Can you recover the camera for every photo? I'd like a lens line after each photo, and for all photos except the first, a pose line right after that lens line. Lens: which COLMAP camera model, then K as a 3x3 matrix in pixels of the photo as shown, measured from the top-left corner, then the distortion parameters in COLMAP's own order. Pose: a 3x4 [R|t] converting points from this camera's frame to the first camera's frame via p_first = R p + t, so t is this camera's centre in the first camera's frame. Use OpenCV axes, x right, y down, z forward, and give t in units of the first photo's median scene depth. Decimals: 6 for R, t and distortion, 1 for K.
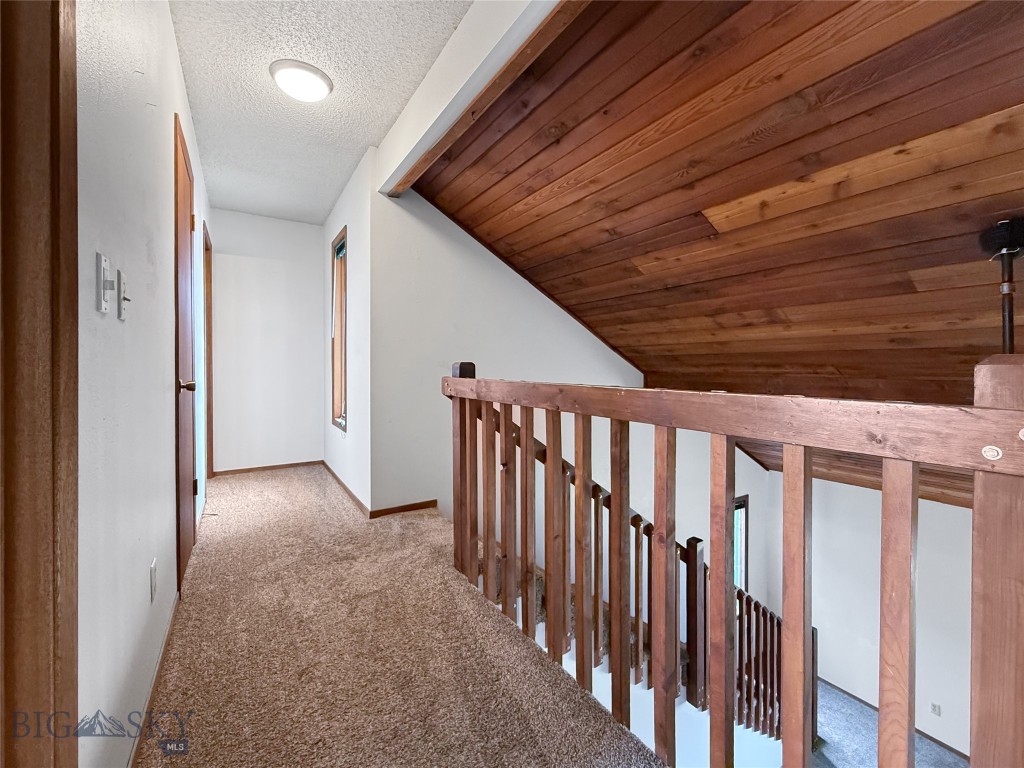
lens RADIAL K [[409.9, 0, 502.0], [0, 409.9, 367.8], [0, 0, 1]] dist [0.001833, -0.000419]
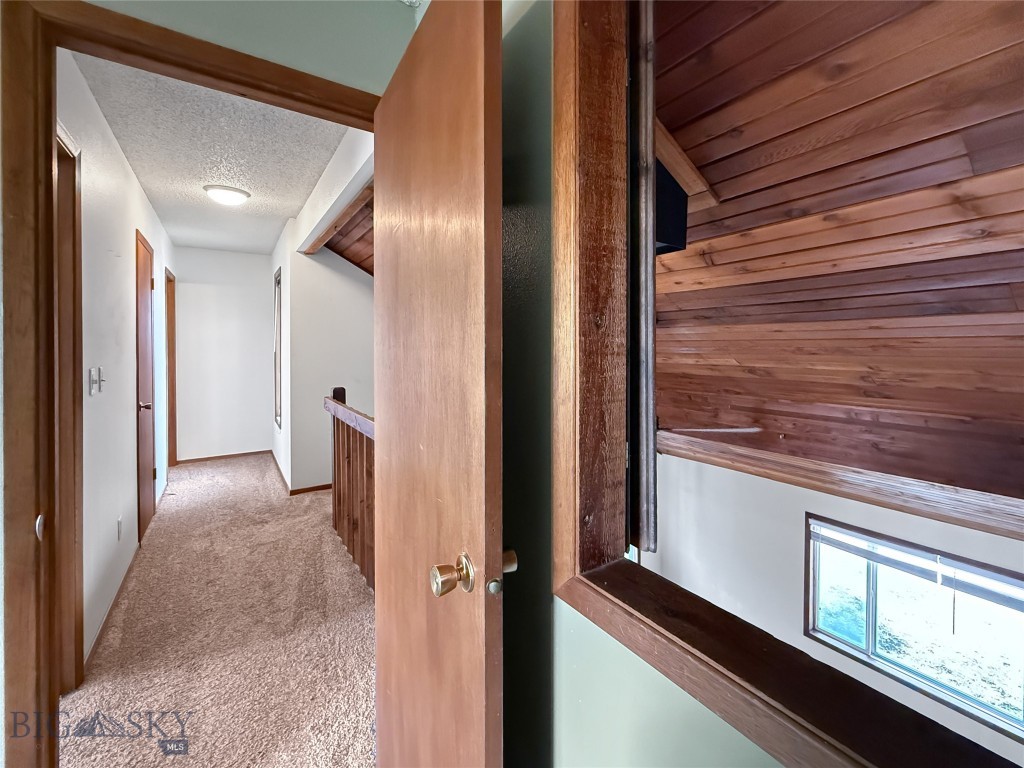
lens RADIAL K [[409.9, 0, 499.6], [0, 409.9, 348.6], [0, 0, 1]] dist [0.001833, -0.000419]
pose [[0.999705, -0.003177, 0.024093, 0.423708], [0.003236, 0.999992, -0.002378, -0.137126], [-0.024085, 0.002455, 0.999707, -0.458014]]
